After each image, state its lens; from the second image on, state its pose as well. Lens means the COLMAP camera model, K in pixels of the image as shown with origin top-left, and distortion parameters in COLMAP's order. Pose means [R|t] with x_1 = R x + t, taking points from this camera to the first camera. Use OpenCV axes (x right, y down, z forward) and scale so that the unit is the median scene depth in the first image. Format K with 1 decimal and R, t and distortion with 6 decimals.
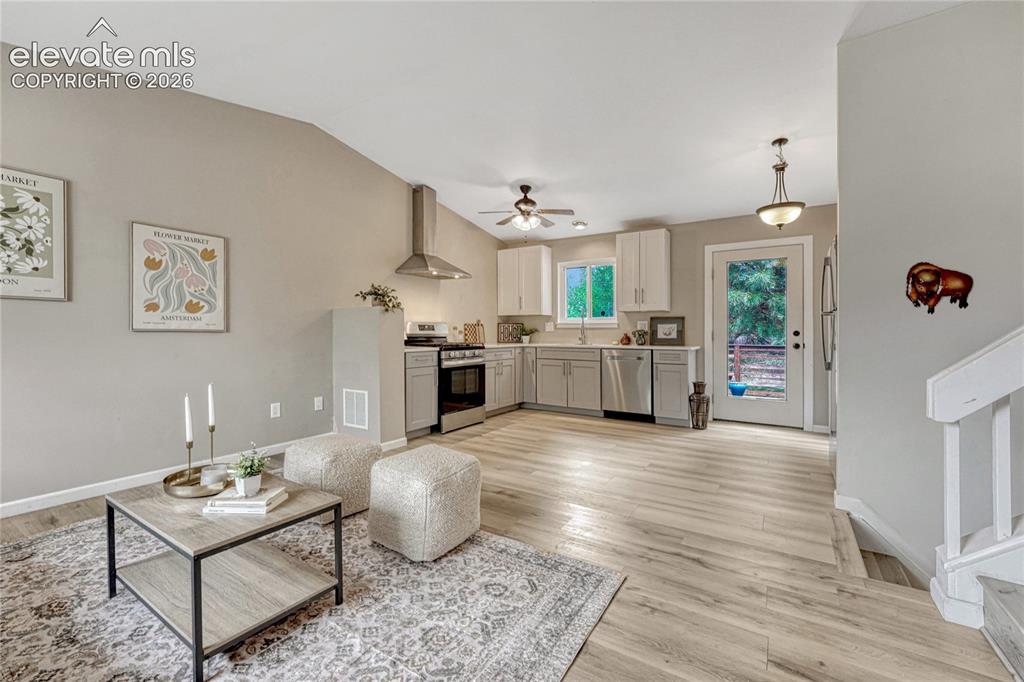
lens RADIAL K [[434.6, 0, 504.4], [0, 434.6, 341.2], [0, 0, 1]] dist [-0.000453, 0.000193]
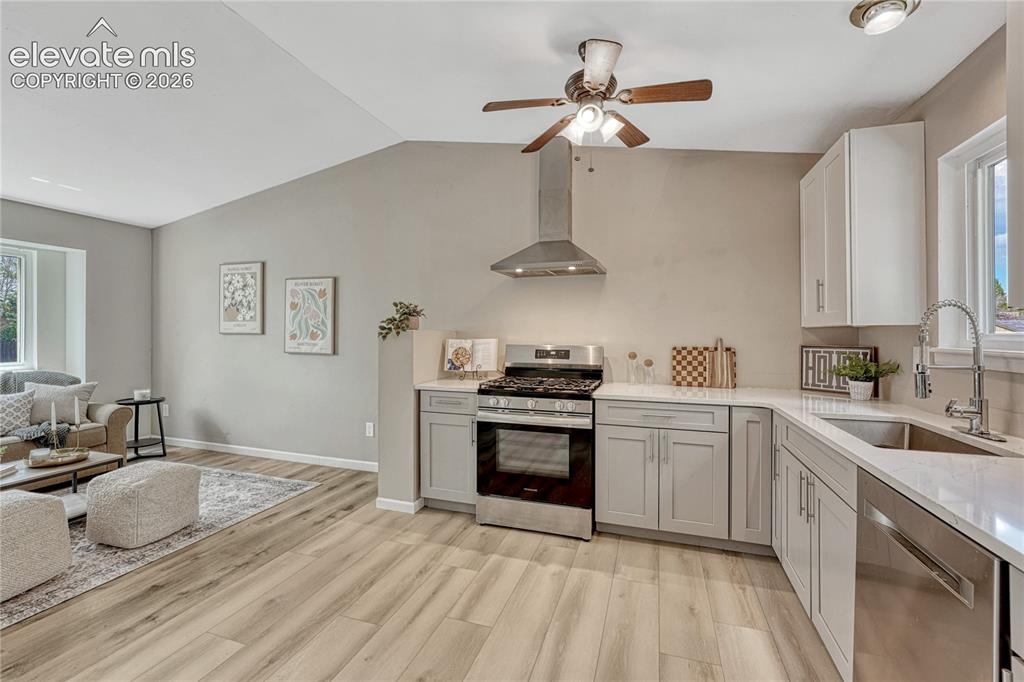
lens RADIAL K [[440.6, 0, 507.2], [0, 440.6, 332.3], [0, 0, 1]] dist [-0.003261, -0.000580]
pose [[0.247690, -0.003623, -0.968833, 0.462266], [-0.023368, 0.999680, -0.009712, -0.058396], [0.968558, 0.025045, 0.247526, 0.813146]]
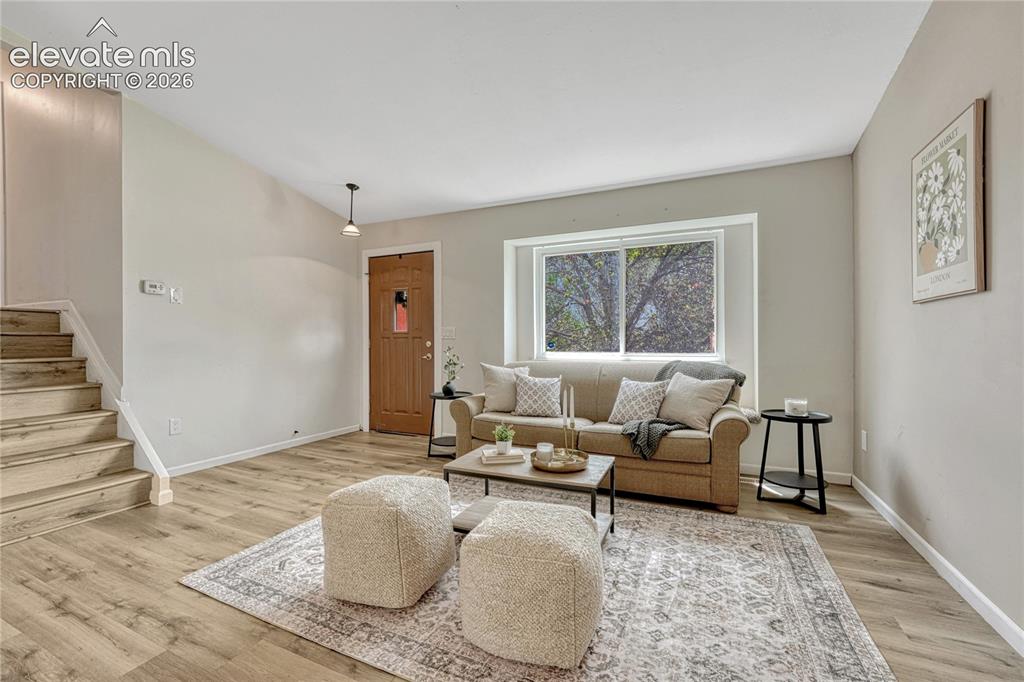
lens RADIAL K [[434.6, 0, 504.4], [0, 434.6, 341.2], [0, 0, 1]] dist [-0.000453, 0.000193]
pose [[-0.987031, -0.006978, -0.160379, -0.124691], [-0.009499, 0.999843, 0.014958, -0.013181], [0.160249, 0.016287, -0.986942, 0.824118]]
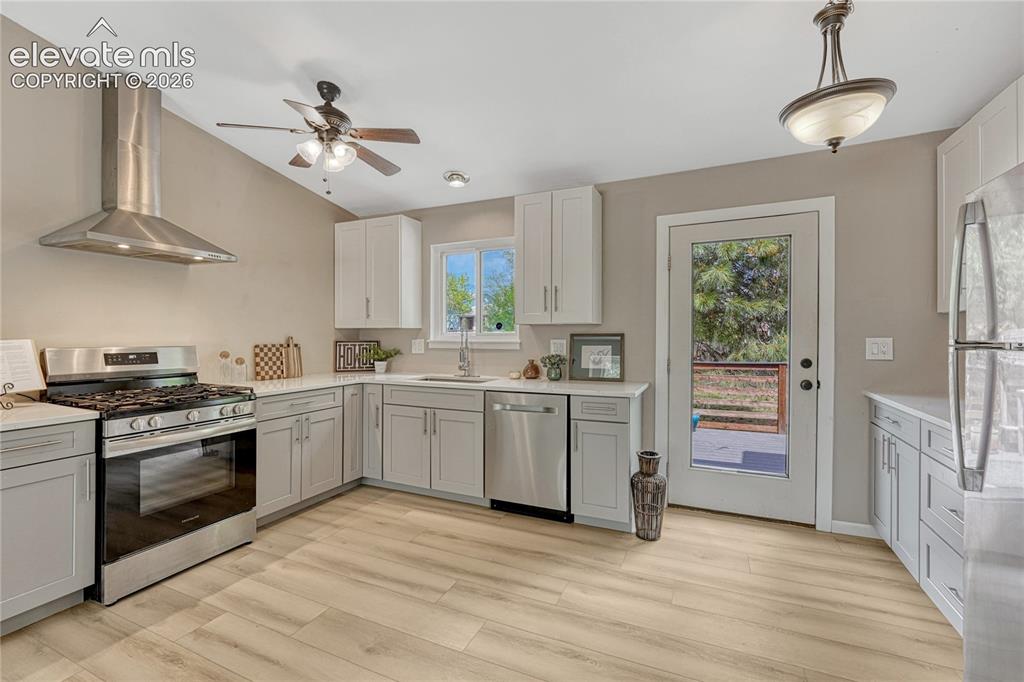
lens RADIAL K [[448.7, 0, 509.5], [0, 448.7, 334.1], [0, 0, 1]] dist [-0.013780, -0.000002]
pose [[0.988763, -0.002443, 0.149468, 0.182974], [0.005572, 0.999774, -0.020520, -0.049184], [-0.149385, 0.021122, 0.988554, 0.452154]]
